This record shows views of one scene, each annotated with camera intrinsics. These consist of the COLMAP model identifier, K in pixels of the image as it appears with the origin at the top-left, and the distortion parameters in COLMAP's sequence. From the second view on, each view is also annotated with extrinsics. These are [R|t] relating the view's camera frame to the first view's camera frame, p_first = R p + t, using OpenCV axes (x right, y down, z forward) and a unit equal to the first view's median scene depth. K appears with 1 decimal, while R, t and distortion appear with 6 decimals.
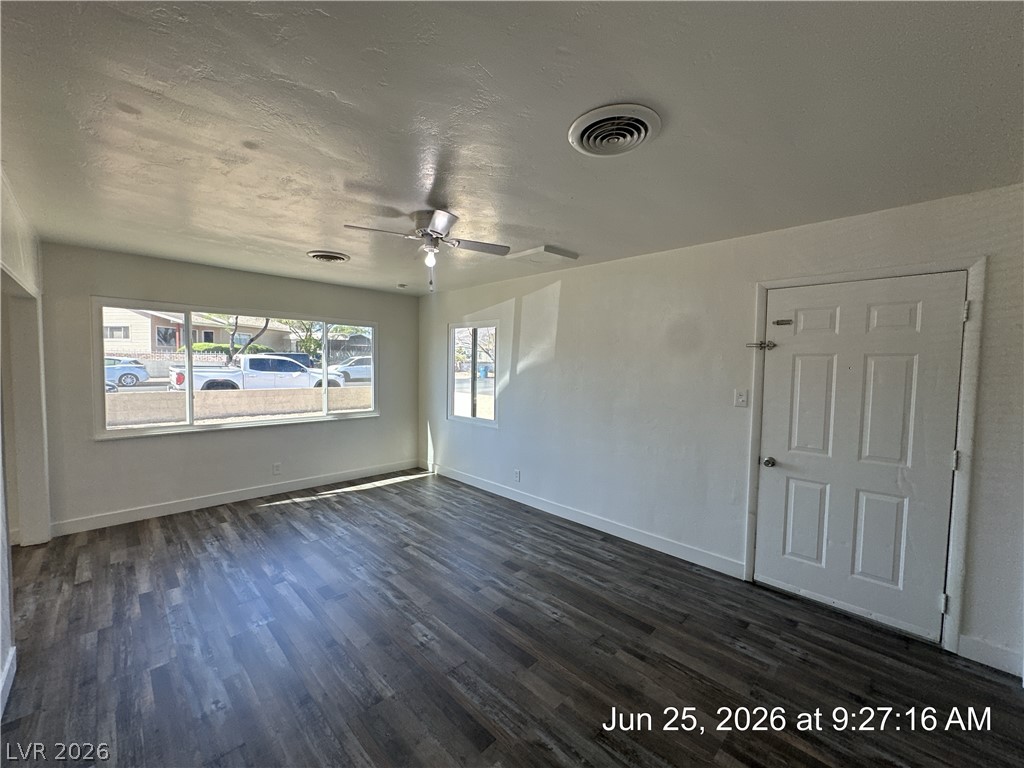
lens RADIAL K [[407.8, 0, 514.6], [0, 407.8, 388.0], [0, 0, 1]] dist [-0.003827, 0.001032]
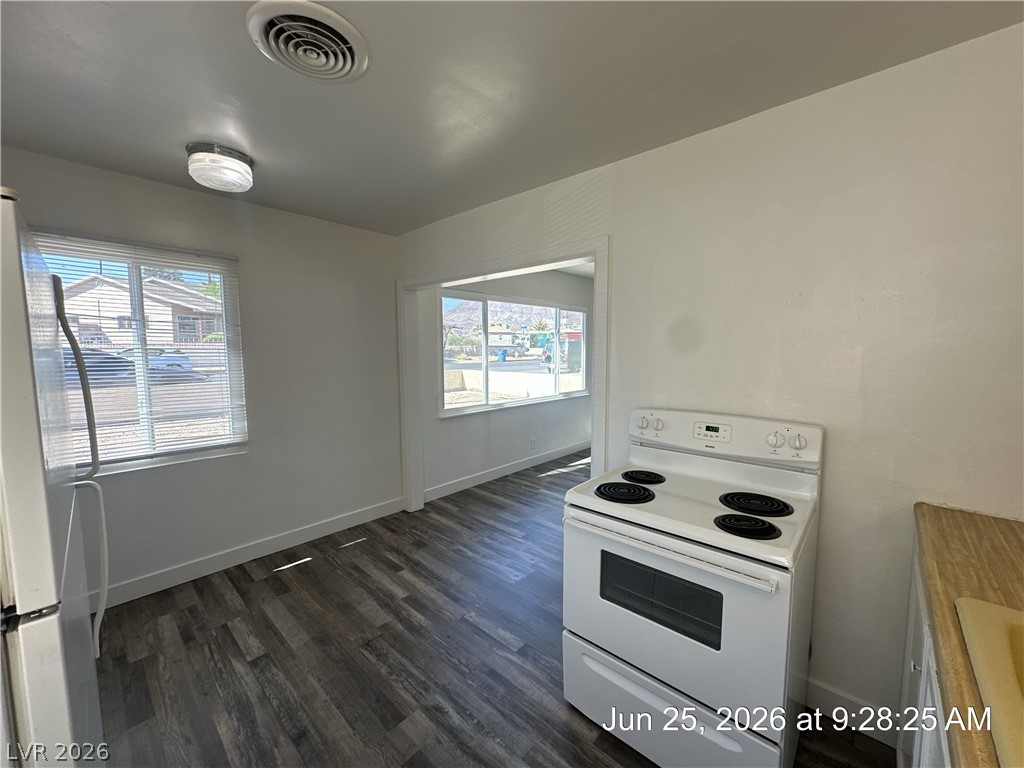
lens RADIAL K [[407.8, 0, 513.5], [0, 407.8, 386.9], [0, 0, 1]] dist [-0.003827, 0.001032]
pose [[0.999129, -0.022668, 0.035039, -0.849837], [0.021346, 0.999063, 0.037662, 0.004585], [-0.035860, -0.036881, 0.998676, -0.114829]]
